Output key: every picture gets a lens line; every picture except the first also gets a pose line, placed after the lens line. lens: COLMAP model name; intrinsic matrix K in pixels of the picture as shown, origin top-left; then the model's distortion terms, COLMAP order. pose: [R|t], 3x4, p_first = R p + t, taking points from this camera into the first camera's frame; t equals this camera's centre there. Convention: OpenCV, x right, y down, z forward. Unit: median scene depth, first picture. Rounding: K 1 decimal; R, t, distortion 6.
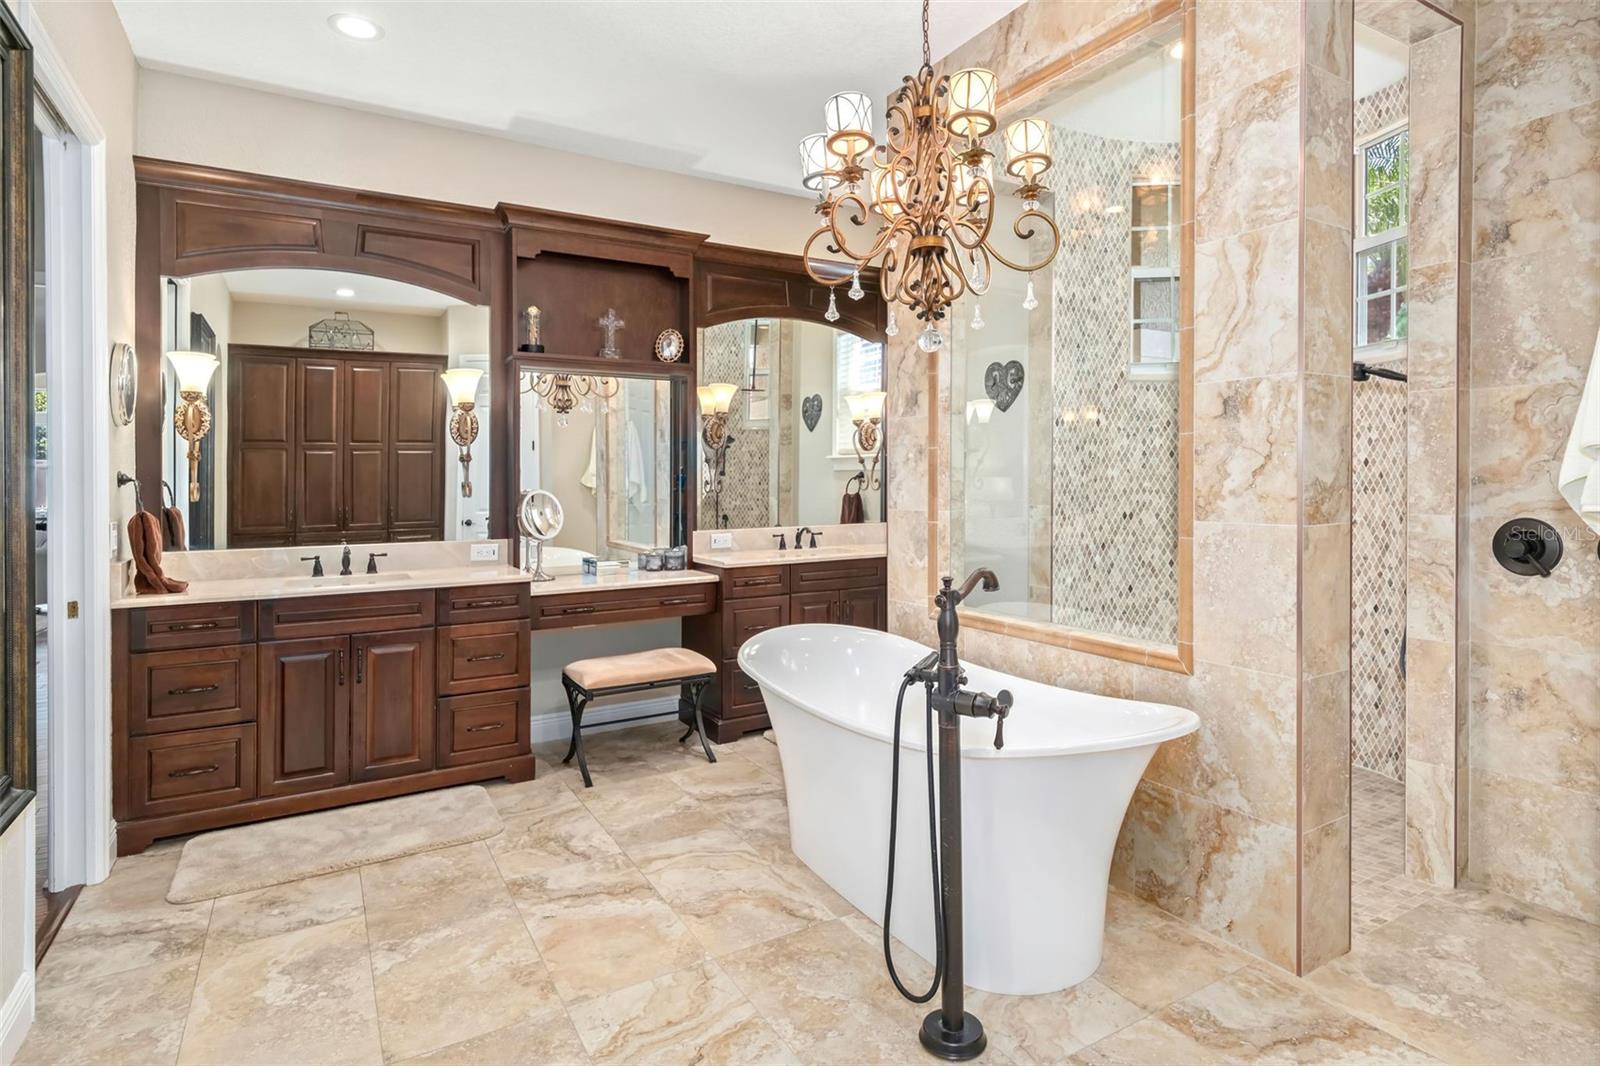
lens RADIAL K [[815.3, 0, 794.4], [0, 815.3, 488.0], [0, 0, 1]] dist [0.002553, -0.000033]
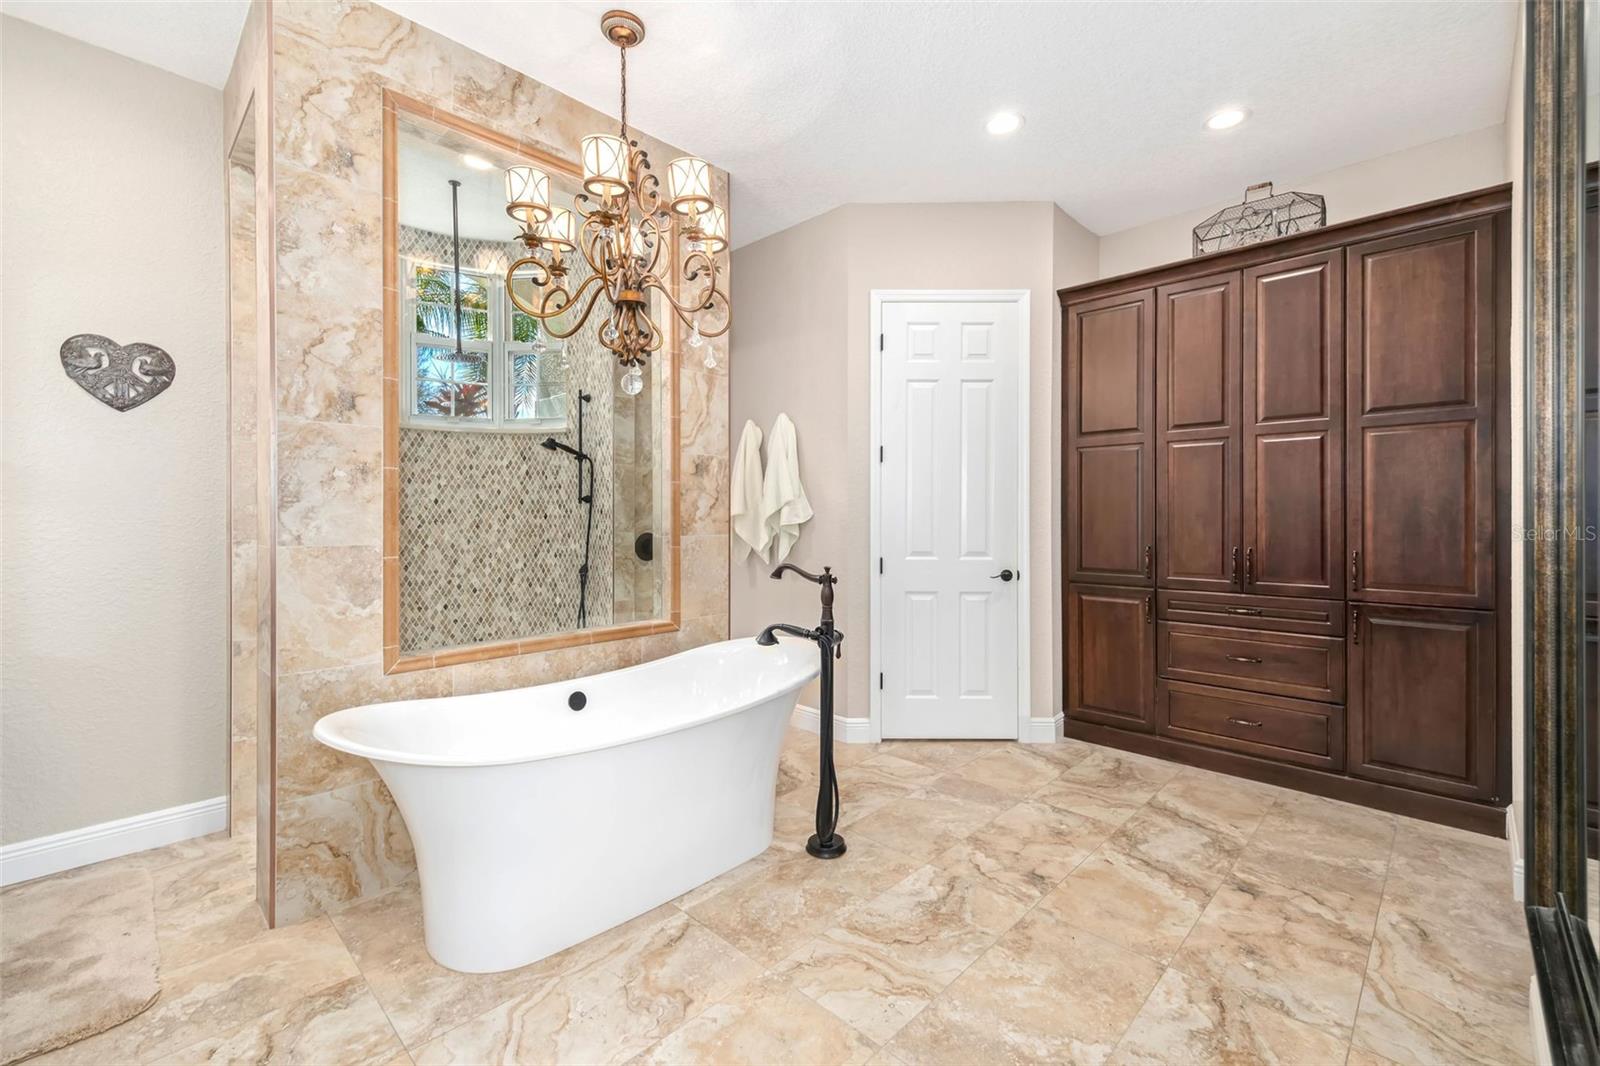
lens RADIAL K [[692.0, 0, 800.7], [0, 692.0, 523.2], [0, 0, 1]] dist [0.003522, -0.000005]
pose [[-0.273004, 0.002050, 0.962011, -0.806020], [0.010346, 0.999946, 0.000805, 0.014196], [-0.961957, 0.010173, -0.273010, 1.013658]]
